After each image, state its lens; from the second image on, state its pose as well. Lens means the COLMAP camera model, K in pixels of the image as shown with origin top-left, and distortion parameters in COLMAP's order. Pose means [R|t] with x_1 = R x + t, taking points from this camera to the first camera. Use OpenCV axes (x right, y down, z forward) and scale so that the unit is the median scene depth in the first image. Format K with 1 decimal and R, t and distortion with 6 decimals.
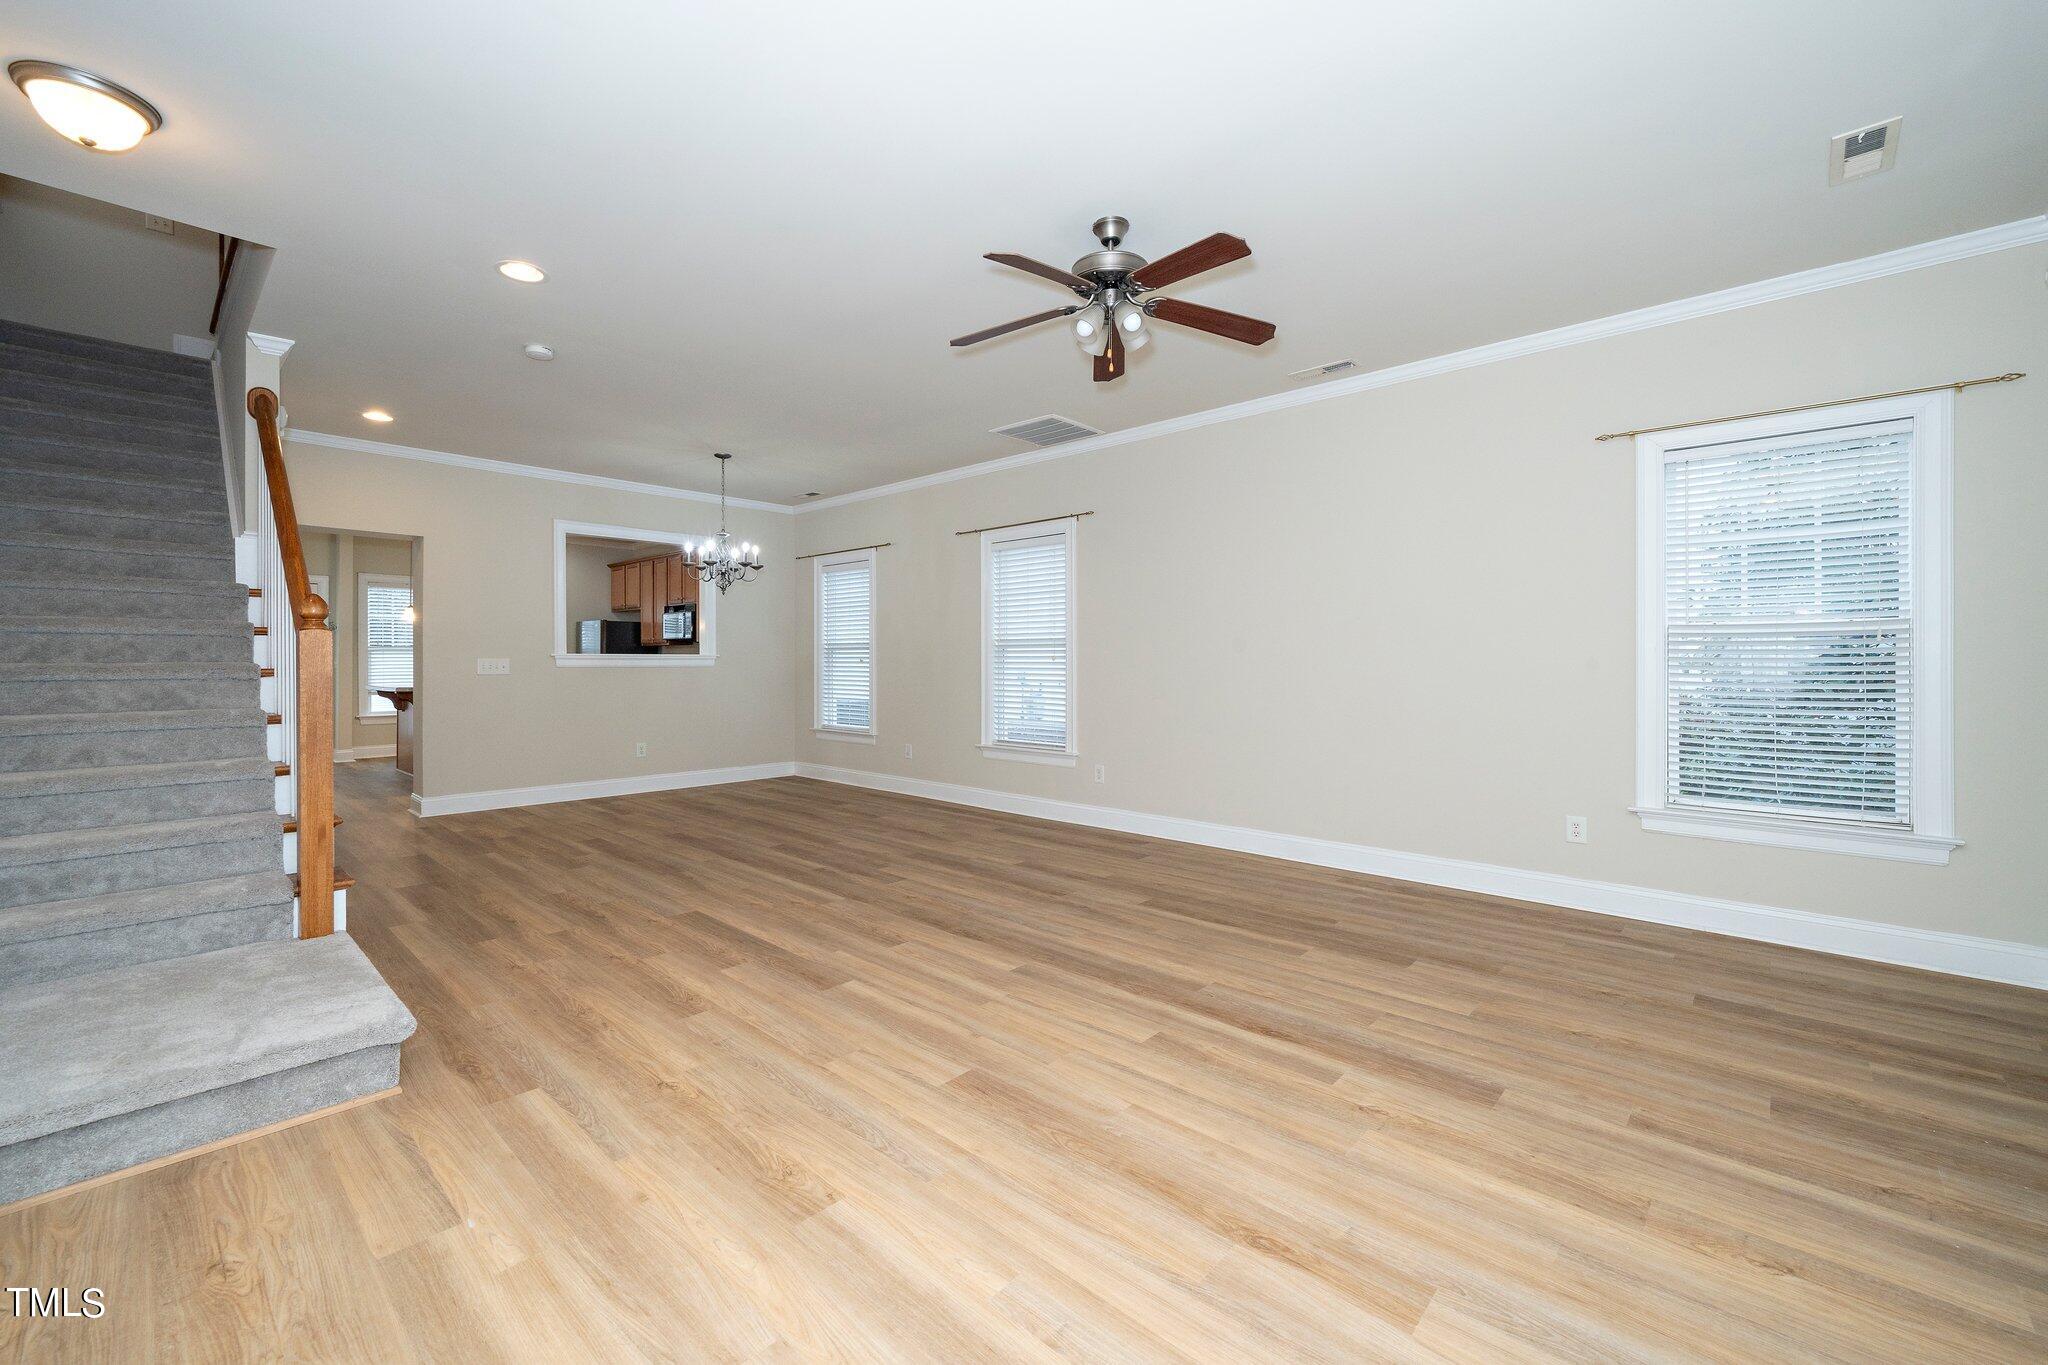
lens RADIAL K [[844.7, 0, 1018.1], [0, 844.7, 655.6], [0, 0, 1]] dist [-0.002288, 0.000238]
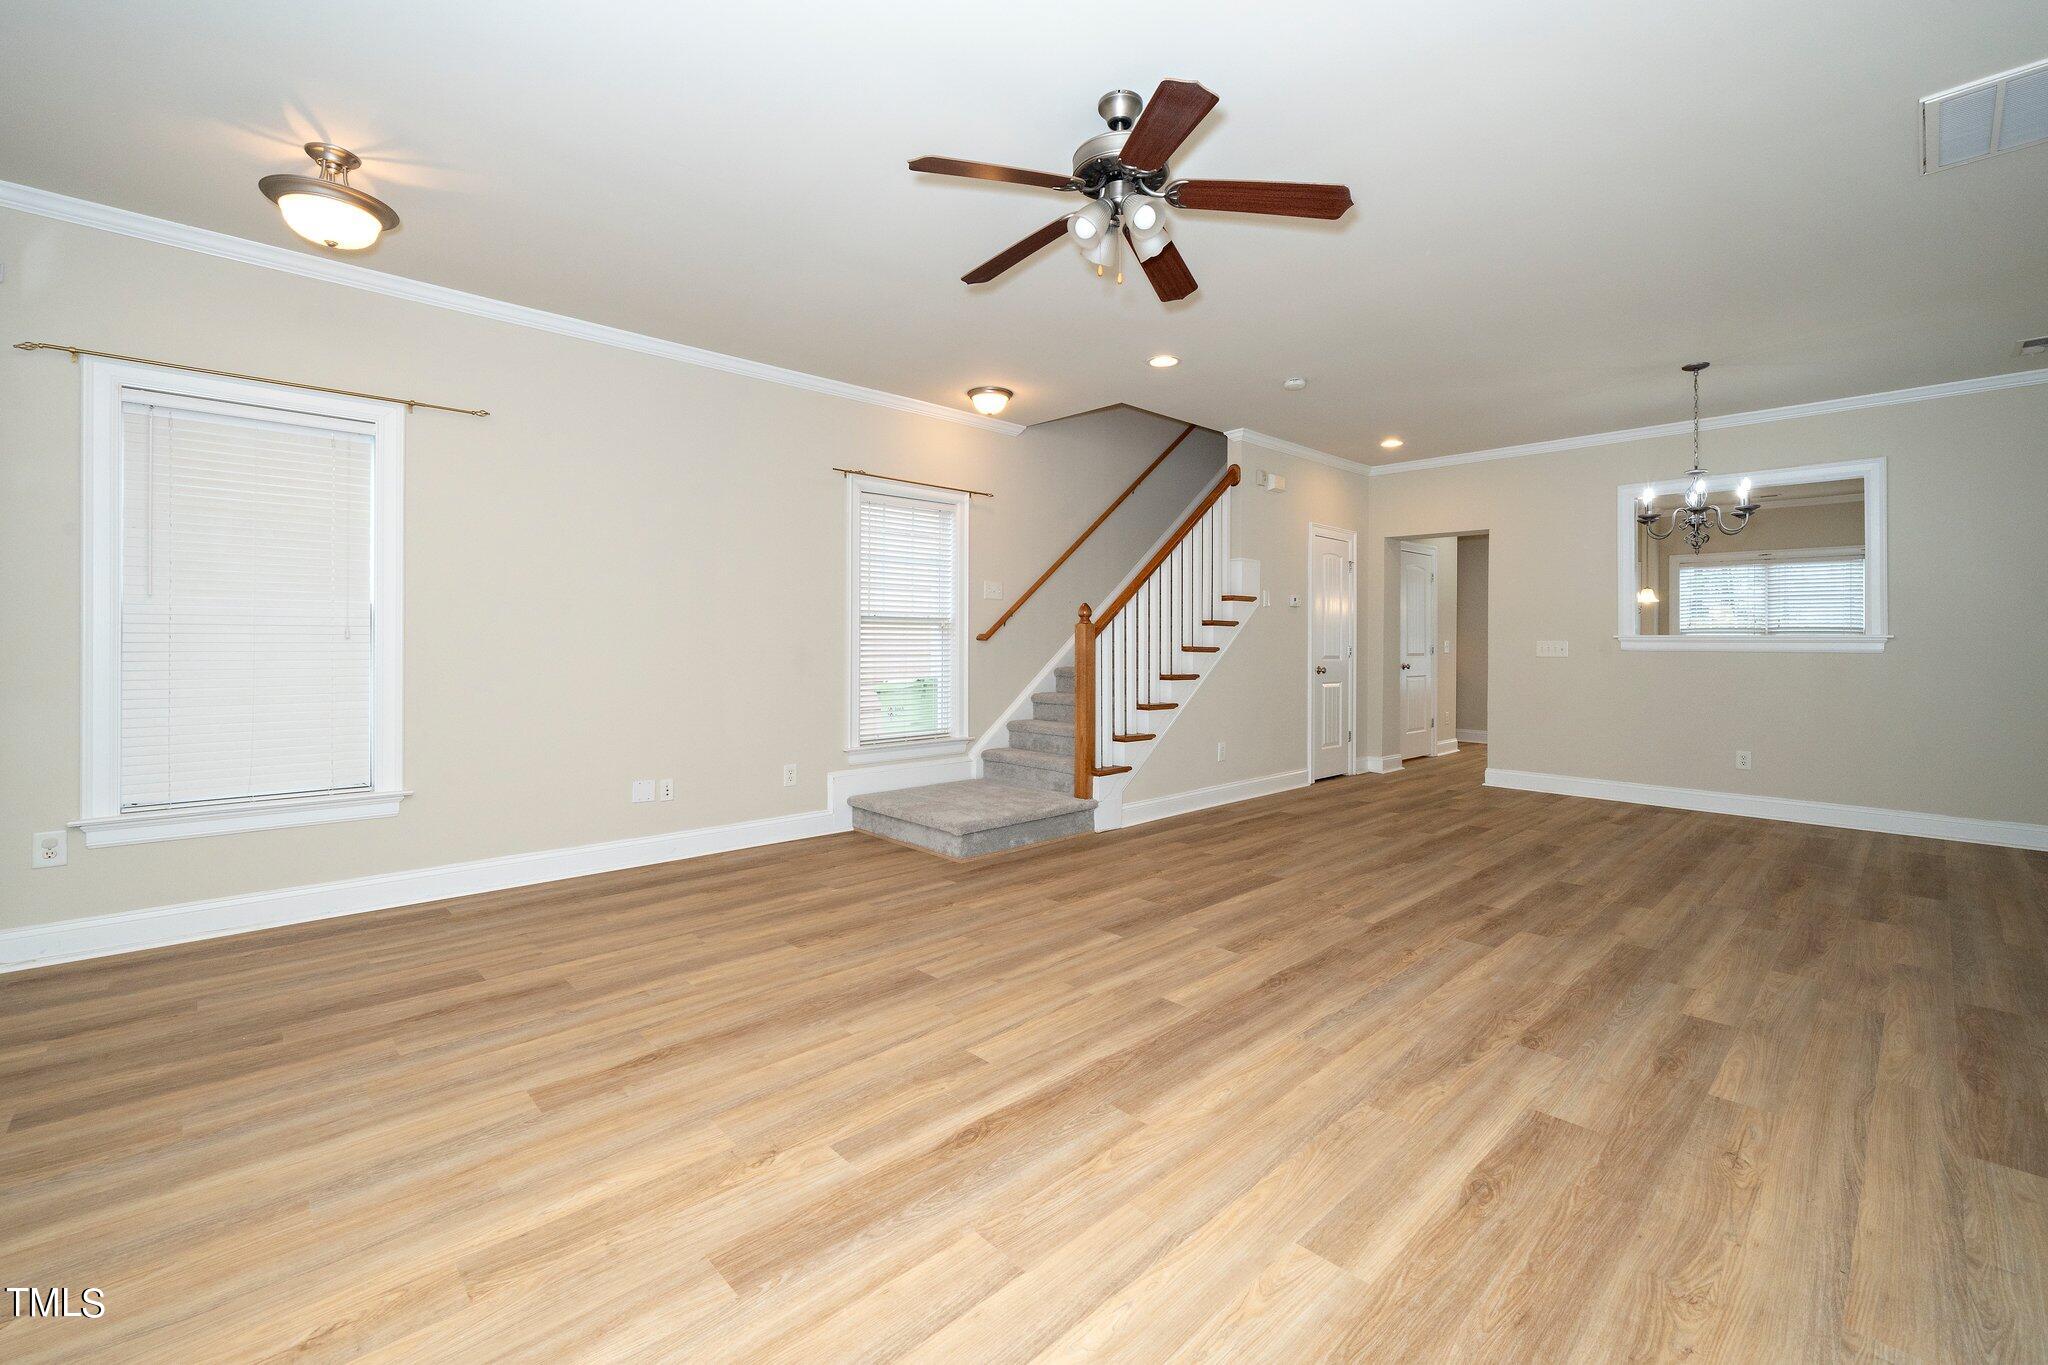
lens RADIAL K [[844.7, 0, 1018.1], [0, 844.7, 655.6], [0, 0, 1]] dist [-0.002288, 0.000238]
pose [[-0.066256, 0.016939, -0.997659, 0.926349], [0.001279, 0.999857, 0.016892, 0.001291], [0.997802, -0.000157, -0.066269, 0.964118]]
